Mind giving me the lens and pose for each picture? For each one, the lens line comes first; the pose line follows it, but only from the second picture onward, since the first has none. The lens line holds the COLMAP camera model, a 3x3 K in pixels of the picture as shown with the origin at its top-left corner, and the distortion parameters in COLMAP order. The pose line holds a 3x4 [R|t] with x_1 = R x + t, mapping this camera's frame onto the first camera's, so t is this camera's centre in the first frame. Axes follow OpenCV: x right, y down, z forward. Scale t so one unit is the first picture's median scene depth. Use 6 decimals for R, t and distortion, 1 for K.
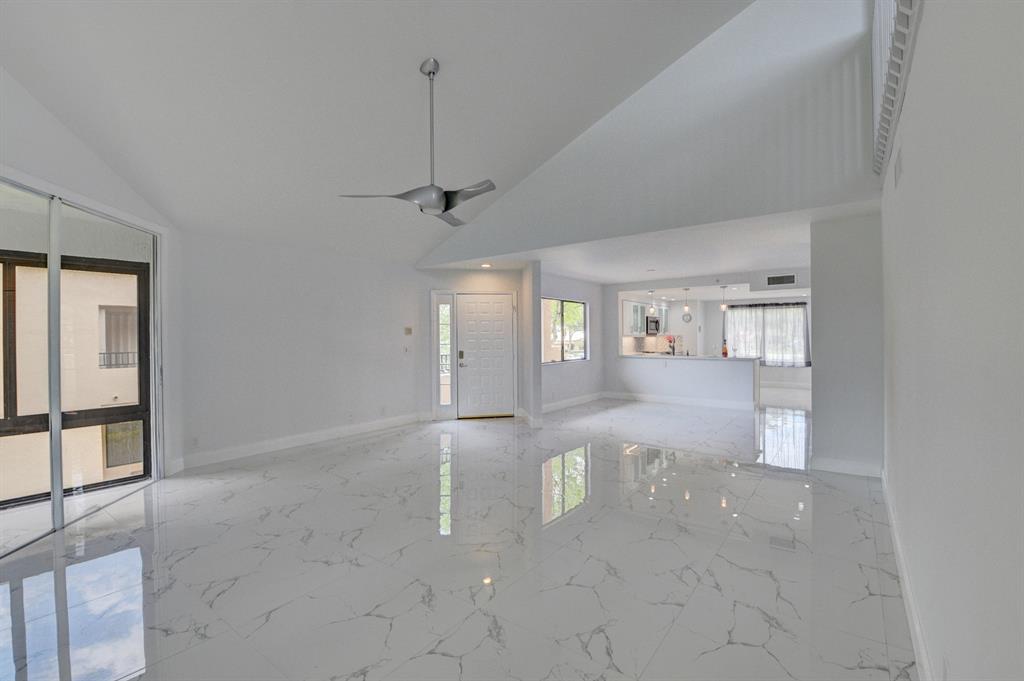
lens RADIAL K [[455.2, 0, 510.1], [0, 455.2, 338.4], [0, 0, 1]] dist [0.013921, -0.021986]
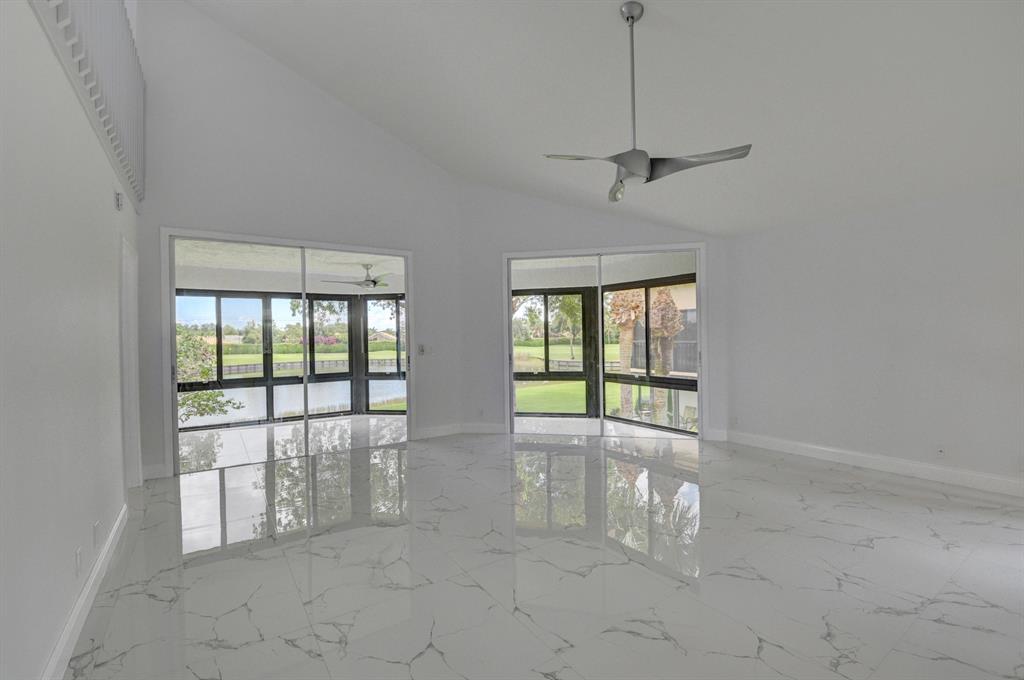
lens RADIAL K [[451.5, 0, 512.0], [0, 451.5, 340.0], [0, 0, 1]] dist [0.001834, -0.016309]
pose [[-0.326394, 0.022358, -0.944969, 0.317730], [0.014626, 0.999720, 0.018601, -0.003667], [0.945121, -0.007750, -0.326630, 0.484327]]
